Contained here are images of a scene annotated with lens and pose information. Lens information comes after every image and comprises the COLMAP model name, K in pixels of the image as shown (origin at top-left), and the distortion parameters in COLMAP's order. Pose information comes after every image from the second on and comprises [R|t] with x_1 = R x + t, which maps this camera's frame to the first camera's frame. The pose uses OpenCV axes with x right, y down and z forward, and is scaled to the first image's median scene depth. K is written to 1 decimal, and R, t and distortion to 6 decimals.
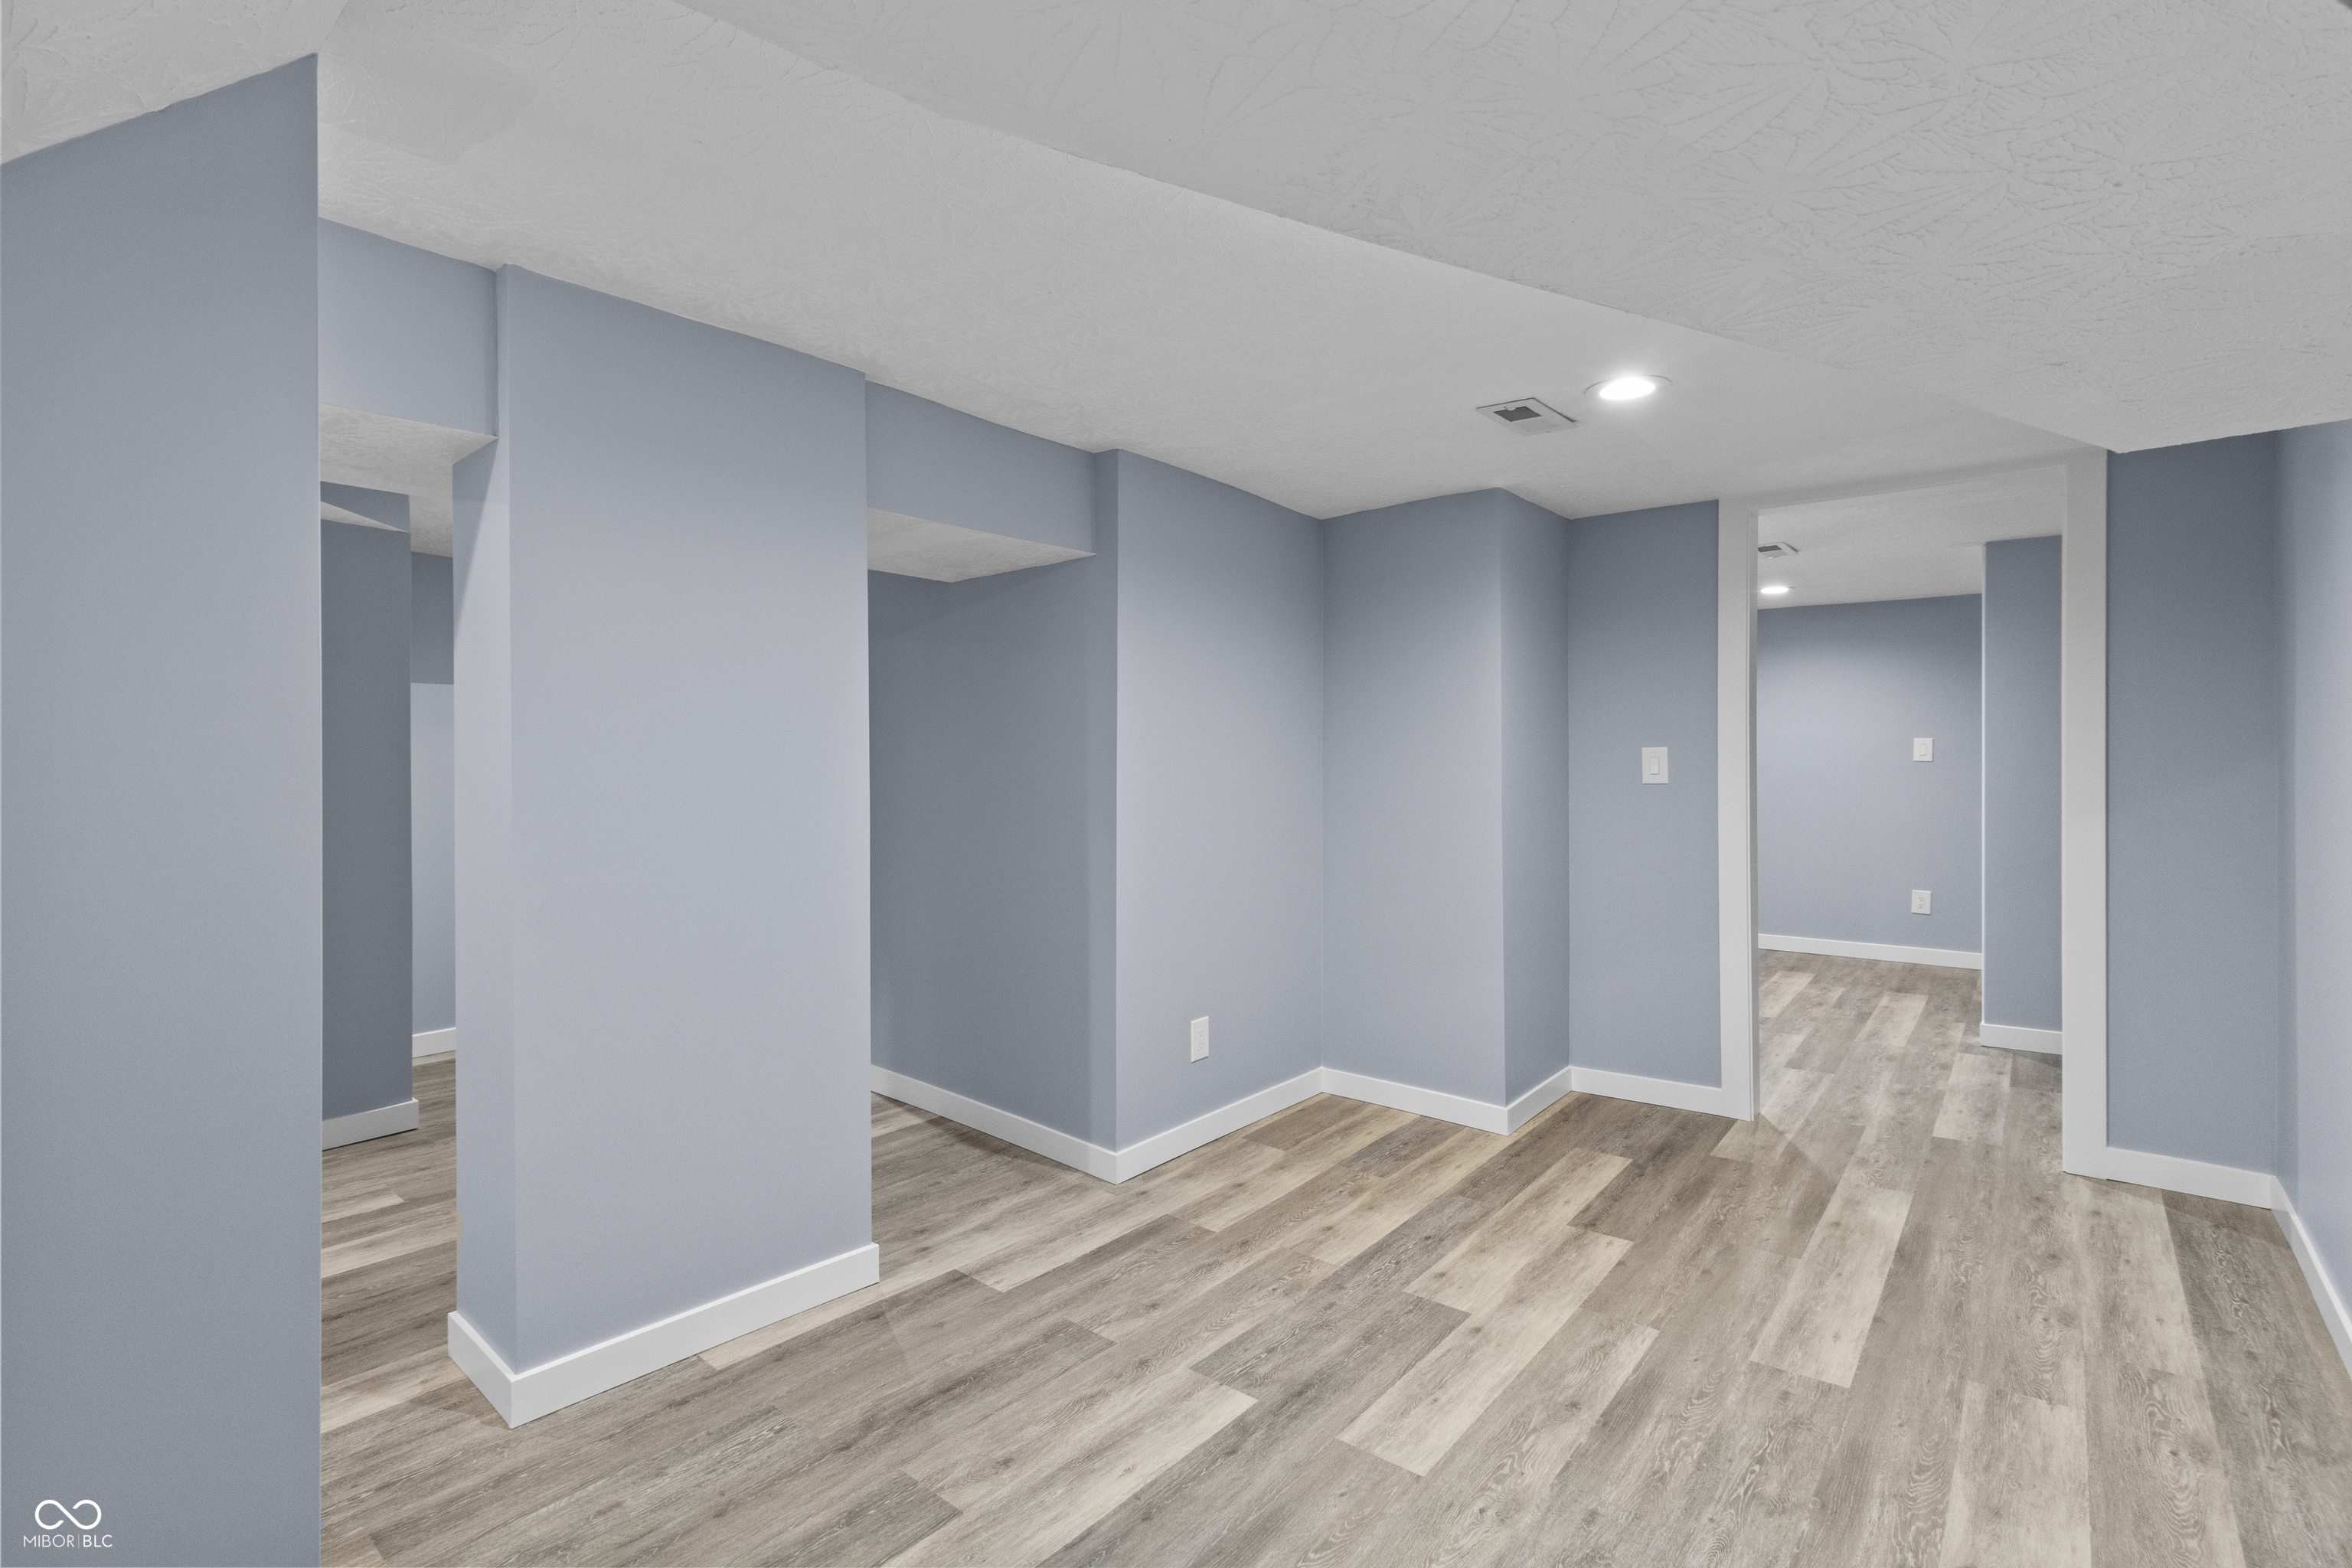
lens RADIAL K [[1051.4, 0, 1161.5], [0, 1051.4, 769.8], [0, 0, 1]] dist [0.005571, 0.000258]
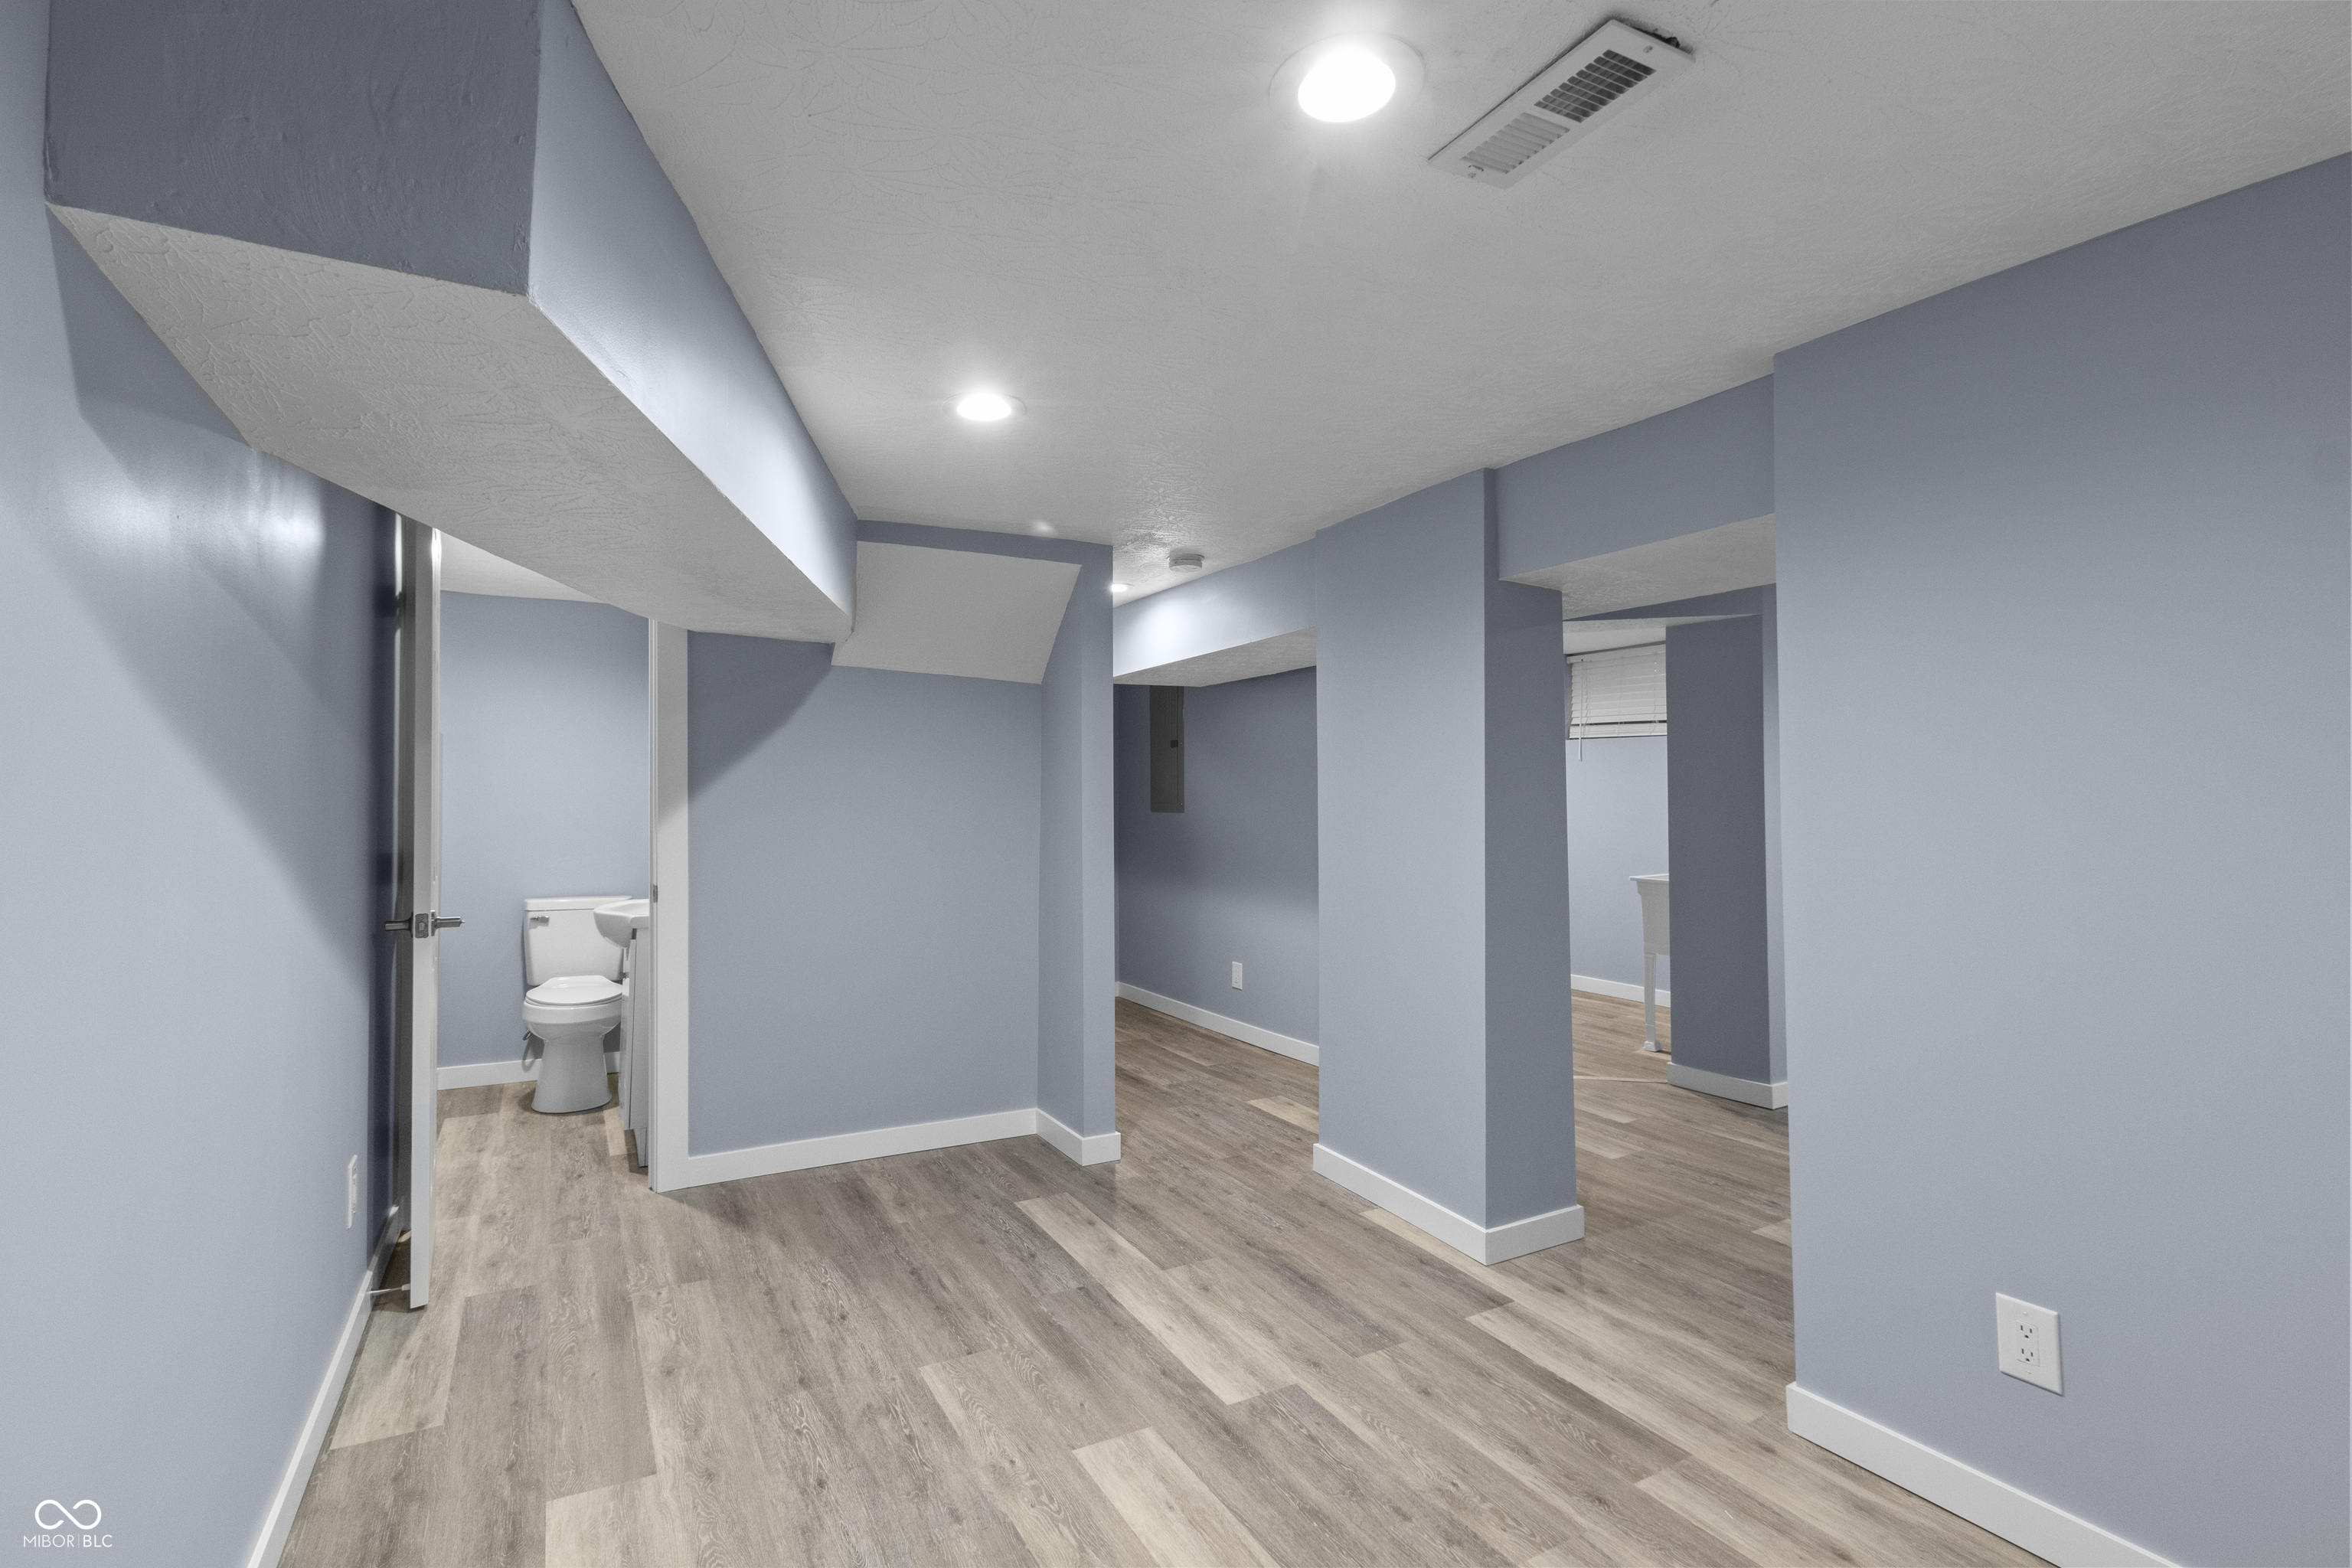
lens RADIAL K [[1051.4, 0, 1162.8], [0, 1051.4, 780.6], [0, 0, 1]] dist [0.005571, 0.000258]
pose [[-0.330999, -0.015787, -0.943499, 1.045167], [-0.007569, 0.999872, -0.014075, -0.014836], [0.943601, 0.002483, -0.331076, 1.195801]]
